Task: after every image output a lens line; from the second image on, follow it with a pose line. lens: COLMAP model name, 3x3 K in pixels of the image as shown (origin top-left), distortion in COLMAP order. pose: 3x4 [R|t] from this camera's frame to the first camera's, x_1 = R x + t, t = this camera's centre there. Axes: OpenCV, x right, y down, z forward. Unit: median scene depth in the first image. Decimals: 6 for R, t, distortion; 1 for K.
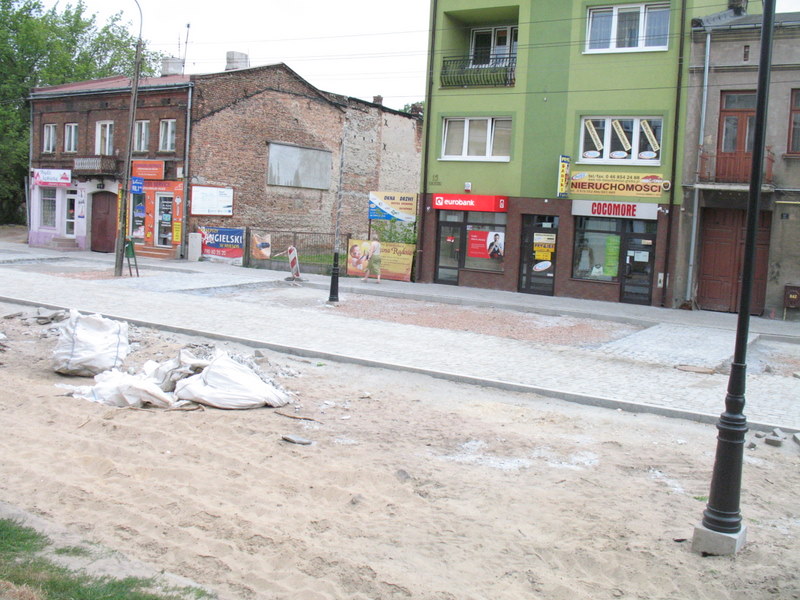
lens RADIAL K [[818.4, 0, 400.6], [0, 818.4, 297.9], [0, 0, 1]] dist [-0.132713, 0.000000]
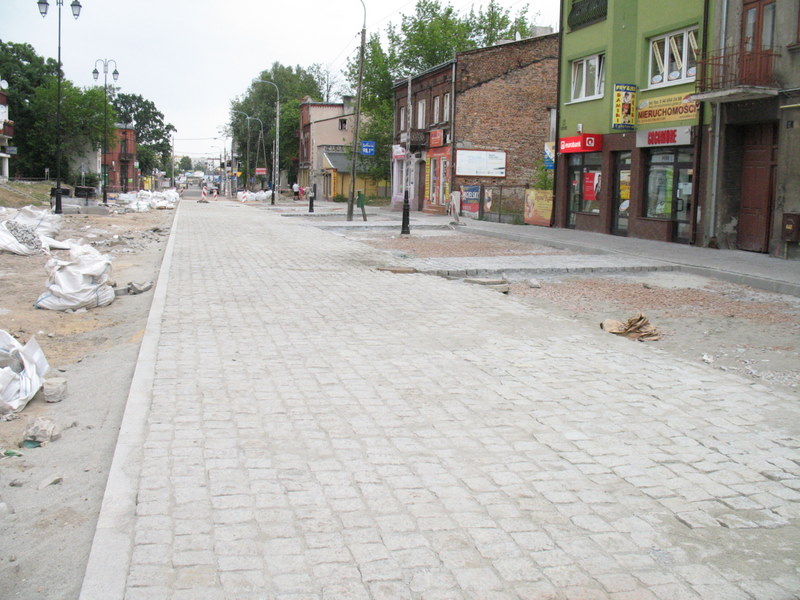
lens RADIAL K [[818.4, 0, 400.8], [0, 818.4, 293.4], [0, 0, 1]] dist [-0.132713, 0.000000]
pose [[0.731332, 0.056227, -0.679700, 0.544777], [-0.057827, 0.998119, 0.020347, 0.050167], [0.679566, 0.024424, 0.733208, 0.131999]]
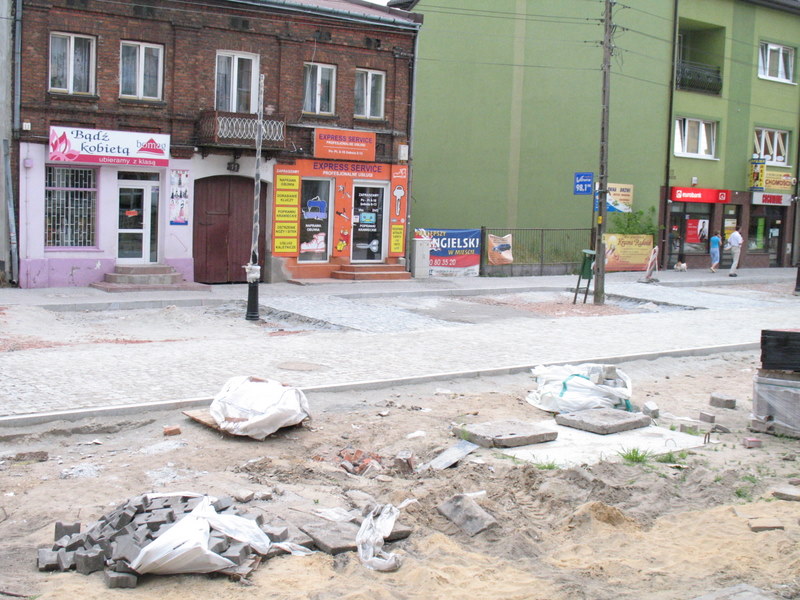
lens RADIAL K [[1101.8, 0, 435.0], [0, 1101.8, 304.7], [0, 0, 1]] dist [-0.109866, 0.000000]
pose [[0.317296, -0.130321, 0.939329, -1.350262], [0.079605, 0.990677, 0.110555, -0.148367], [-0.944980, 0.039697, 0.324712, 0.779012]]
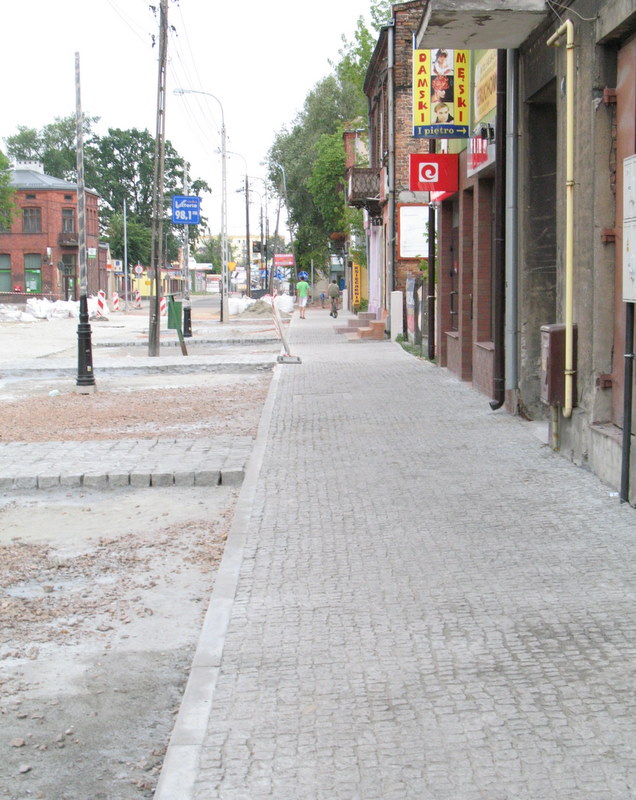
lens RADIAL K [[1470.2, 0, 317.6], [0, 1470.2, 400.0], [0, 0, 1]] dist [-0.021688, 0.000000]
pose [[0.541984, 0.016161, -0.840234, 0.645891], [-0.056309, 0.998267, -0.017120, 0.016734], [0.838501, 0.056591, 0.541954, 0.478016]]
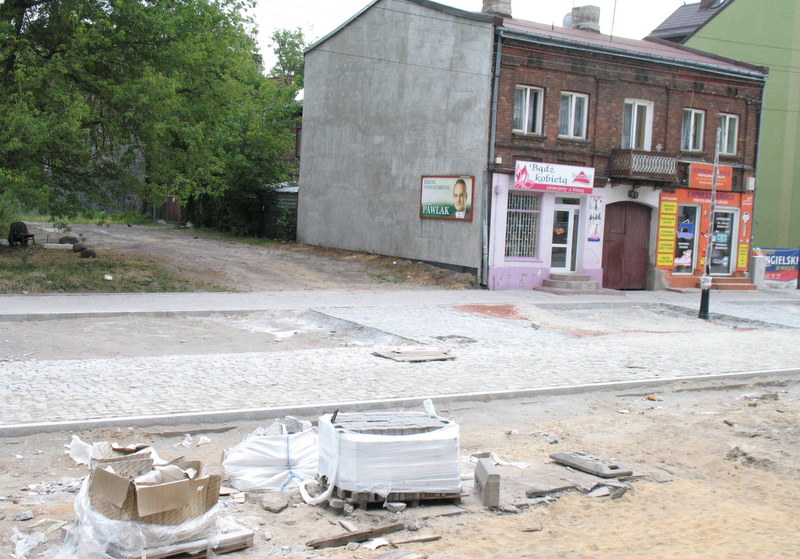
lens RADIAL K [[1132.2, 0, 380.3], [0, 1132.2, 305.0], [0, 0, 1]] dist [-0.128448, 0.000000]
pose [[0.434906, -0.111308, 0.893570, -1.694737], [0.068833, 0.993537, 0.090259, -0.186043], [-0.897841, 0.022253, 0.439757, 0.974430]]
